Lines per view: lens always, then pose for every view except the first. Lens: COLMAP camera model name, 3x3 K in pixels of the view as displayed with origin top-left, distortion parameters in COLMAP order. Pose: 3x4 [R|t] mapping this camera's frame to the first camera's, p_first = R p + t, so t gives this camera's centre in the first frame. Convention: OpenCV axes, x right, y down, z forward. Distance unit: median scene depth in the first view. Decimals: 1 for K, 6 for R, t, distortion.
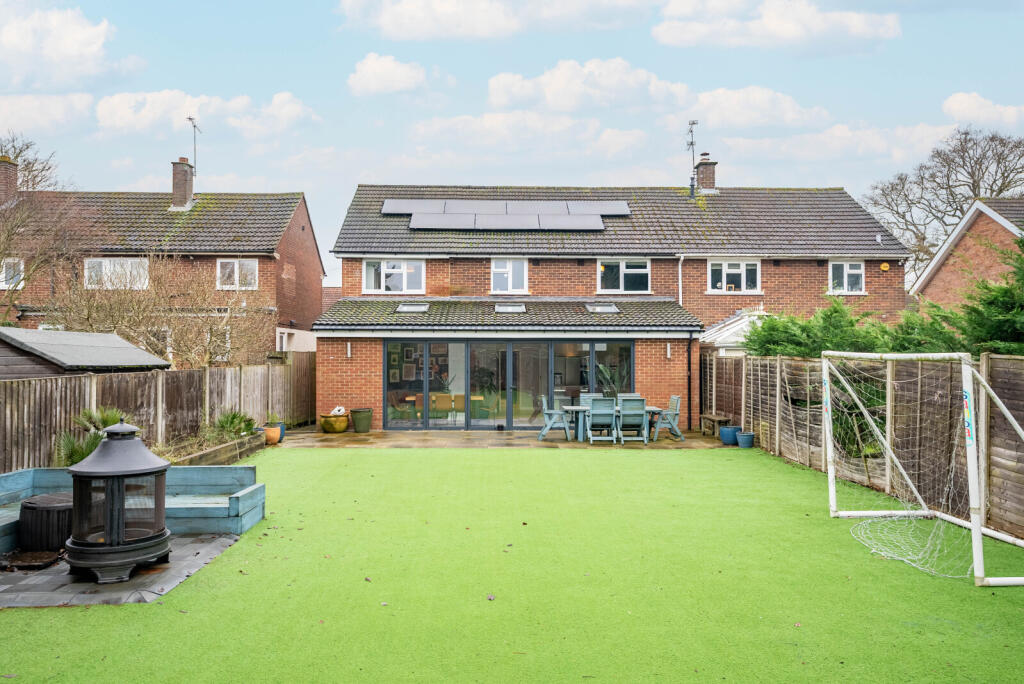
lens RADIAL K [[770.9, 0, 511.2], [0, 770.9, 349.7], [0, 0, 1]] dist [0.034408, 0.026261]
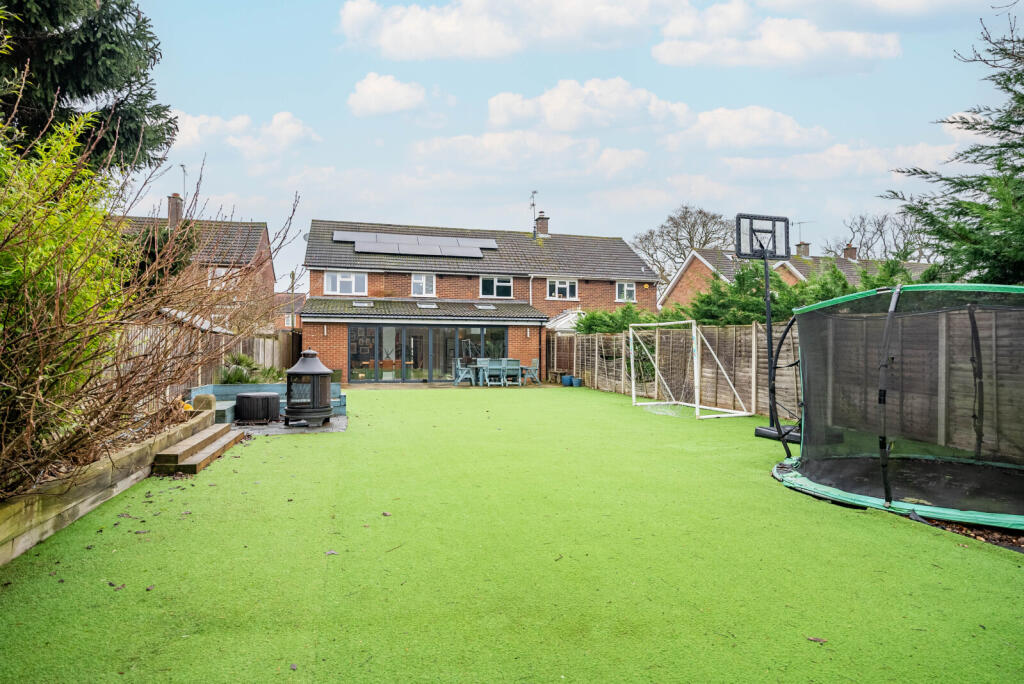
lens RADIAL K [[563.6, 0, 512.6], [0, 563.6, 340.6], [0, 0, 1]] dist [-0.004171, 0.000027]
pose [[0.973740, 0.005449, 0.227600, -0.084929], [-0.004507, 0.999979, -0.004655, 0.019589], [-0.227620, 0.003507, 0.973744, -0.133609]]
